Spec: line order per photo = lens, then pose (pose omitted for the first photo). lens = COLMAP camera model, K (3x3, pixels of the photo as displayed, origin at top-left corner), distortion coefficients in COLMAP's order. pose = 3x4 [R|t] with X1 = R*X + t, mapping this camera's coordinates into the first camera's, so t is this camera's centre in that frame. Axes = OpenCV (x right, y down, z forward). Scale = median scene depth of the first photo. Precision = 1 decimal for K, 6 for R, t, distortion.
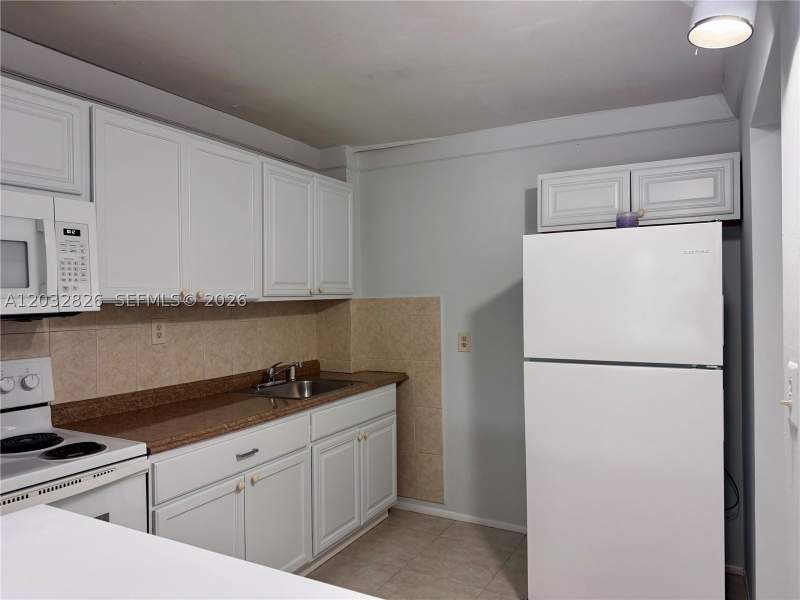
lens RADIAL K [[566.8, 0, 400.0], [0, 566.8, 300.0], [0, 0, 1]] dist [0.027677, -0.000242]
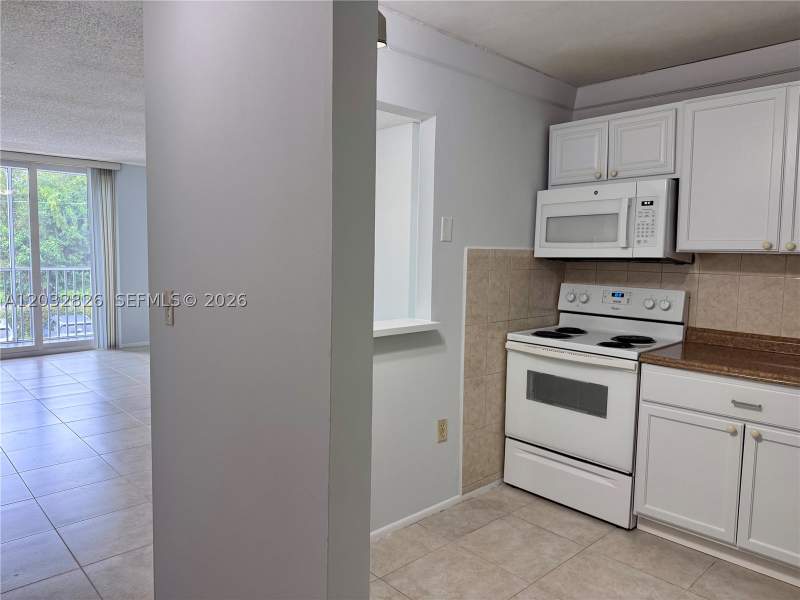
lens RADIAL K [[566.8, 0, 400.0], [0, 566.8, 300.0], [0, 0, 1]] dist [0.027677, -0.000242]
pose [[-0.307784, 0.094256, -0.946776, 1.016041], [-0.013898, 0.994529, 0.103529, -0.013817], [0.951355, 0.045023, -0.304790, 0.839291]]
